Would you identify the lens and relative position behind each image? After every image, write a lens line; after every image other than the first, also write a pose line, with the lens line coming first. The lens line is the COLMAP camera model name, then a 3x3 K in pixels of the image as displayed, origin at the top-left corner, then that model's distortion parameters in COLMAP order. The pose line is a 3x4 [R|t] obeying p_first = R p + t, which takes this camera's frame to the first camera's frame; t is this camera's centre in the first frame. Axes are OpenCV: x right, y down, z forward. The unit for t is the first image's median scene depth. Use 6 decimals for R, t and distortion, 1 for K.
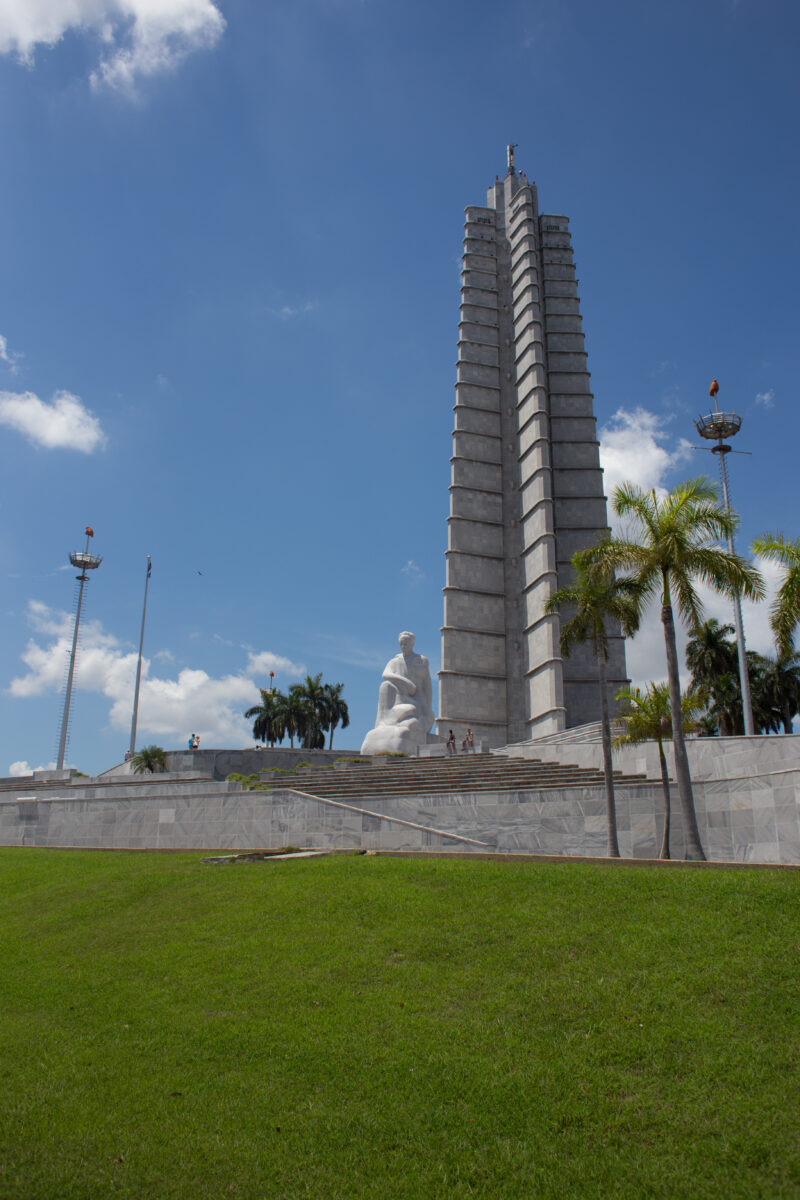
lens RADIAL K [[968.6, 0, 397.4], [0, 968.6, 599.3], [0, 0, 1]] dist [-0.089475, 0.079480]
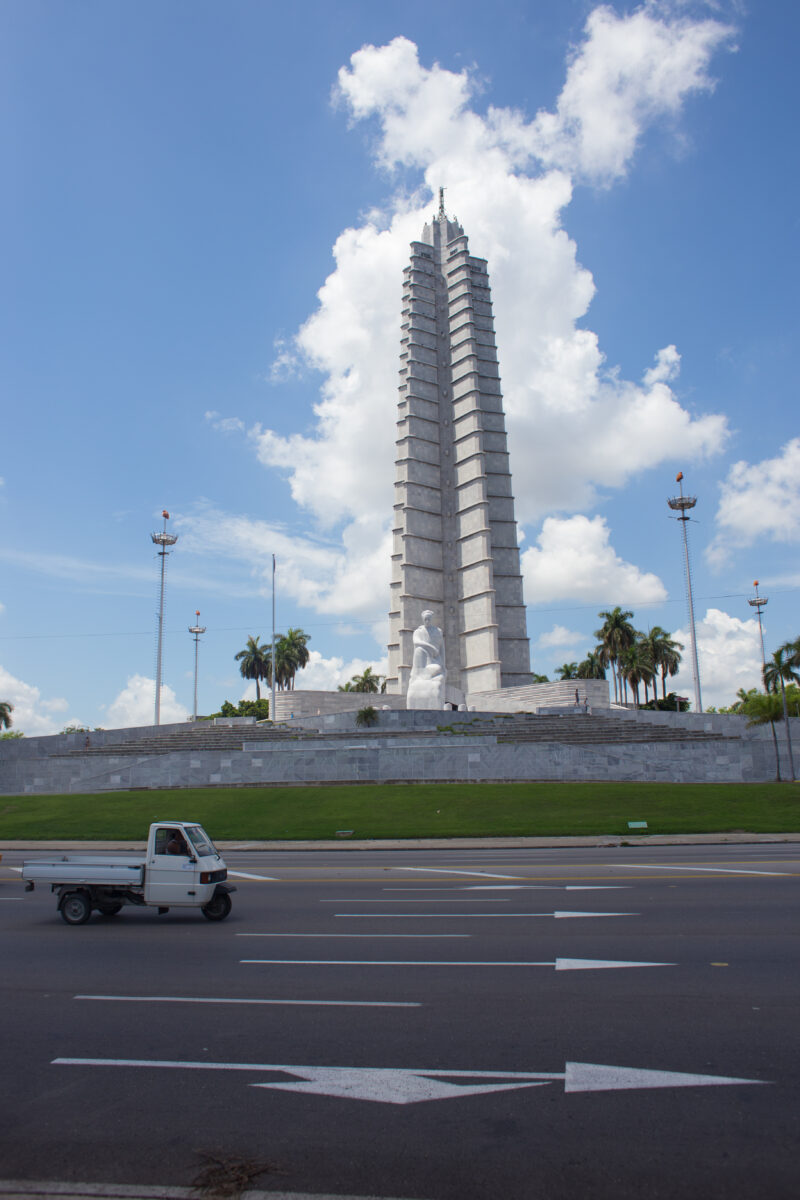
lens RADIAL K [[968.6, 0, 412.4], [0, 968.6, 603.2], [0, 0, 1]] dist [-0.089475, 0.079480]
pose [[0.945681, 0.035926, 0.323105, -0.356352], [-0.068945, 0.993431, 0.091332, -0.078720], [-0.317701, -0.108647, 0.941946, -0.224003]]
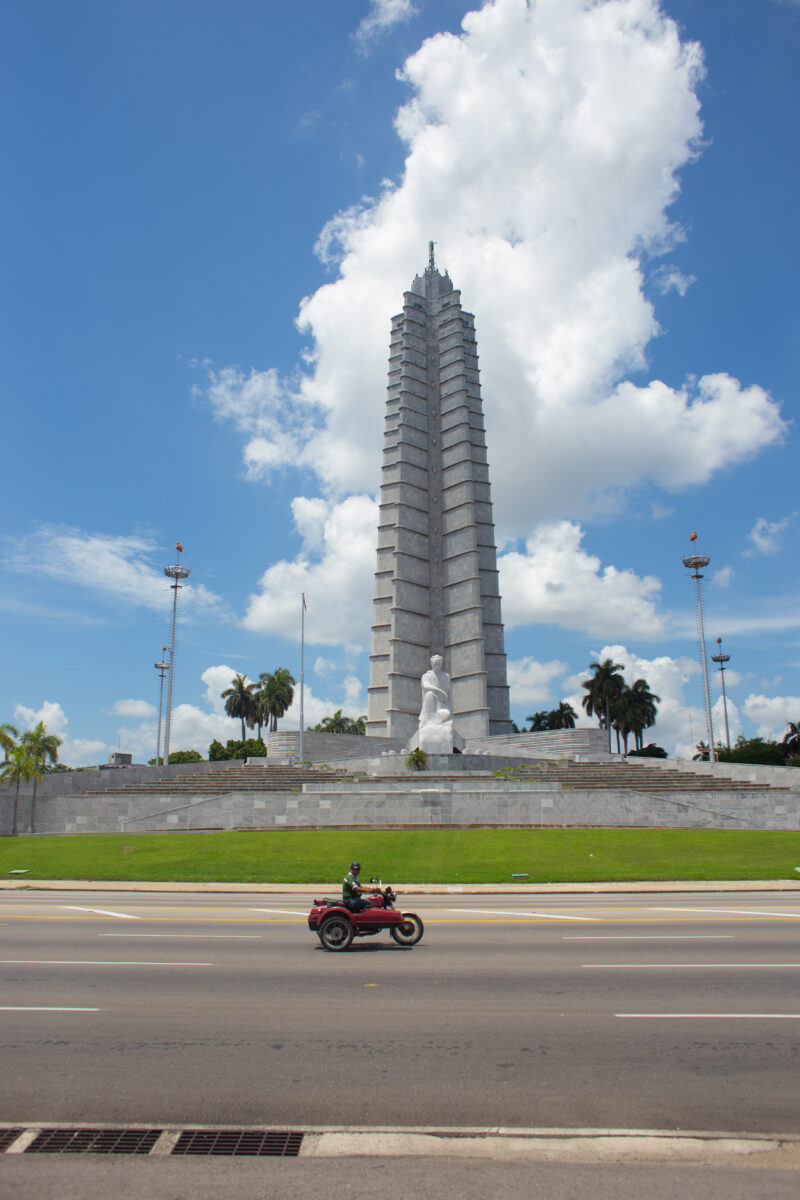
lens RADIAL K [[968.6, 0, 415.4], [0, 968.6, 603.0], [0, 0, 1]] dist [-0.089475, 0.079480]
pose [[0.898015, 0.091510, 0.430342, -0.485657], [-0.117722, 0.992443, 0.034619, -0.066565], [-0.423922, -0.081750, 0.902002, -0.179476]]
